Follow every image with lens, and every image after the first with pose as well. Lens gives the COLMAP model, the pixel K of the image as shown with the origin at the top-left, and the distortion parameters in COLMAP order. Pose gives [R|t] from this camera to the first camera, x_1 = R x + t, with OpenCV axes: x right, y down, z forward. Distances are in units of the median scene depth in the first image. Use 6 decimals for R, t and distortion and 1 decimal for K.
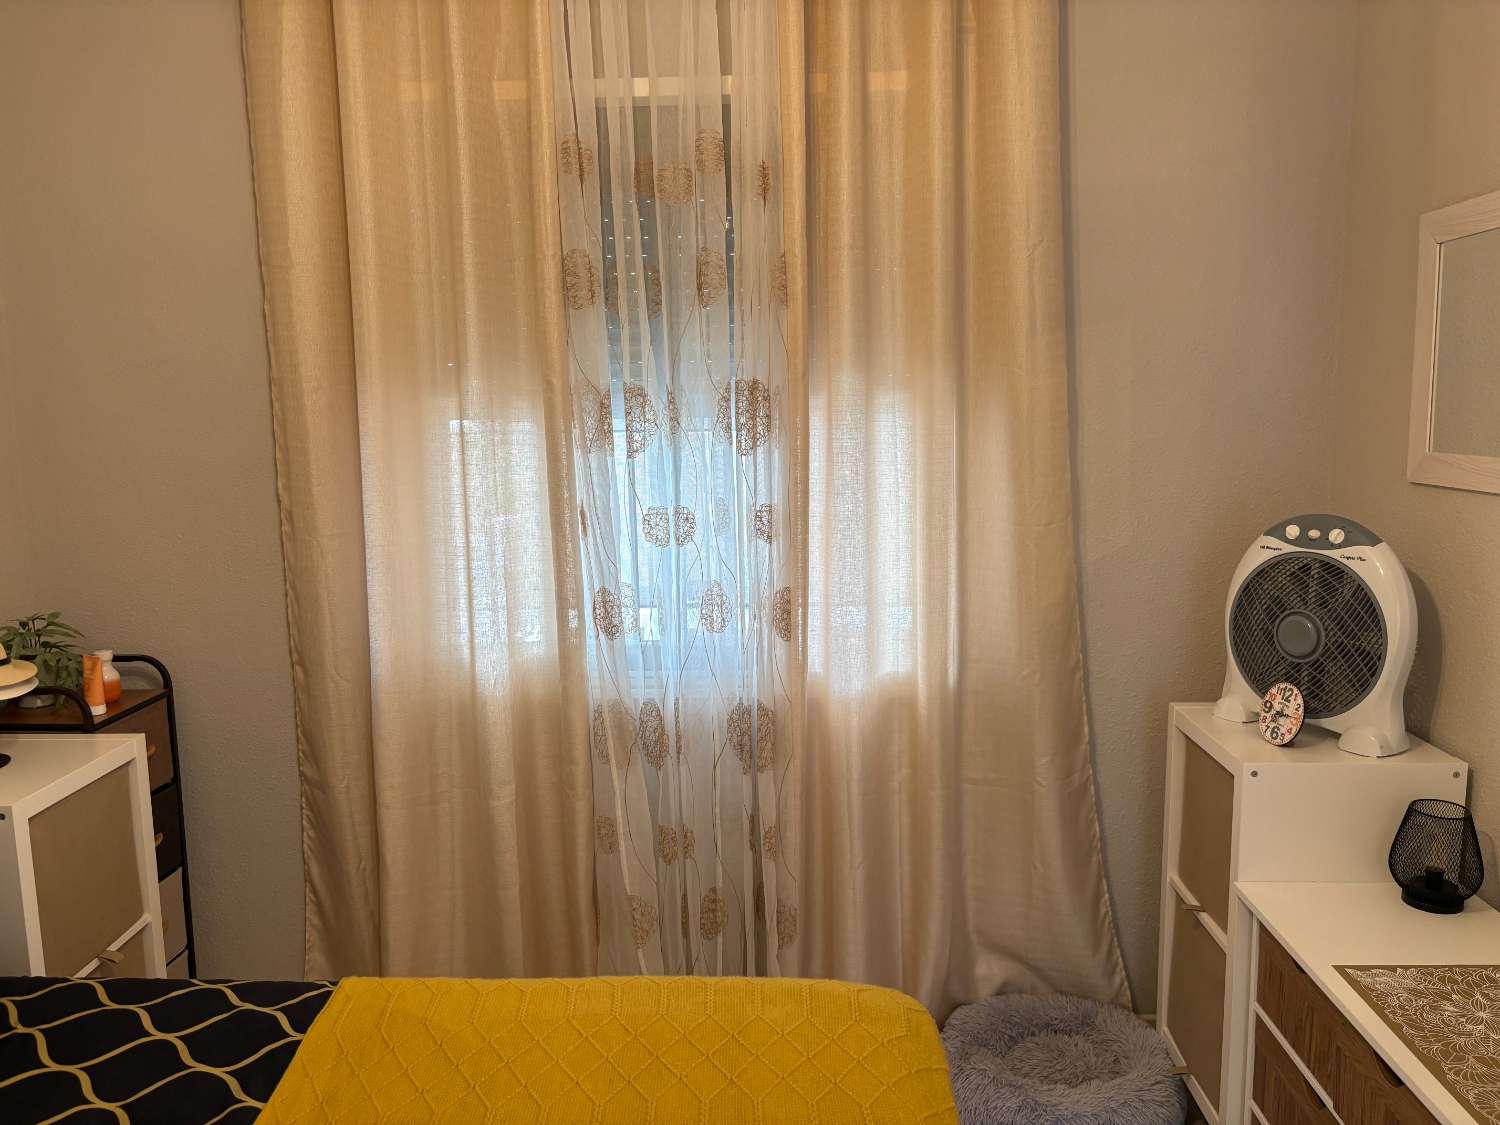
lens RADIAL K [[1127.0, 0, 750.0], [0, 1127.0, 556.0], [0, 0, 1]] dist [0.051751, -0.057536]
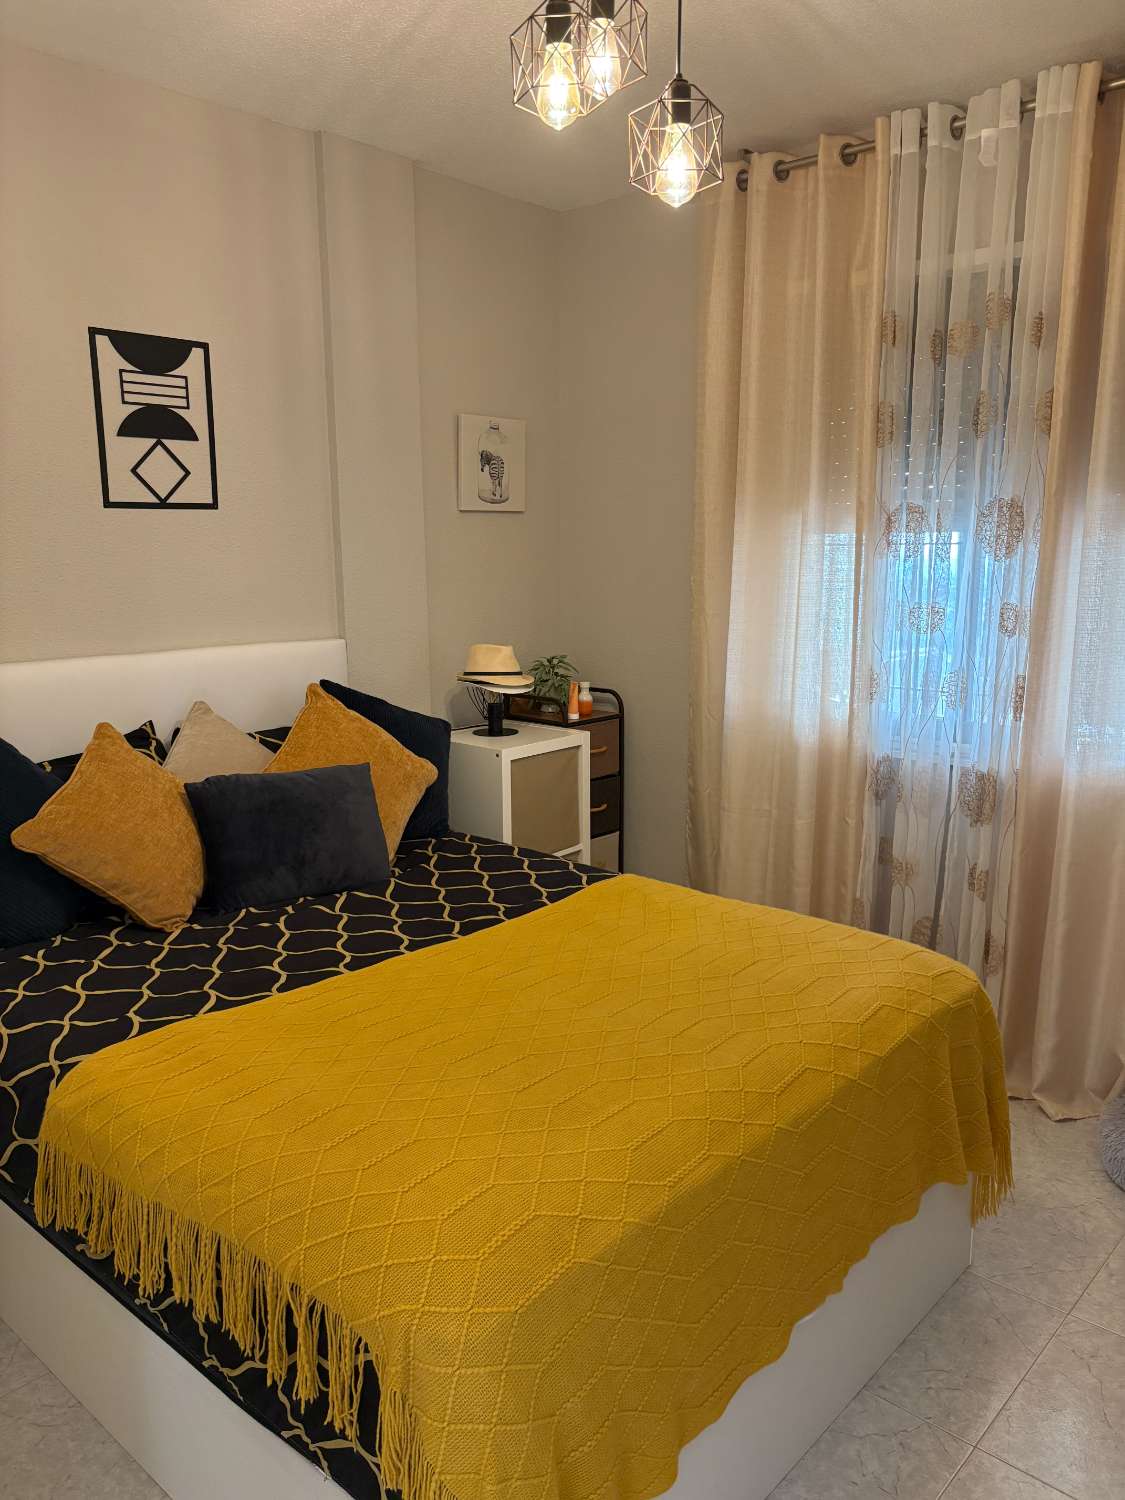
lens RADIAL K [[1127.0, 0, 563.6], [0, 1127.0, 758.2], [0, 0, 1]] dist [0.051751, -0.057536]
pose [[0.761544, 0.131821, -0.634566, 0.426738], [-0.100779, 0.991273, 0.084976, 0.060752], [0.640230, -0.000762, 0.768183, -0.220913]]
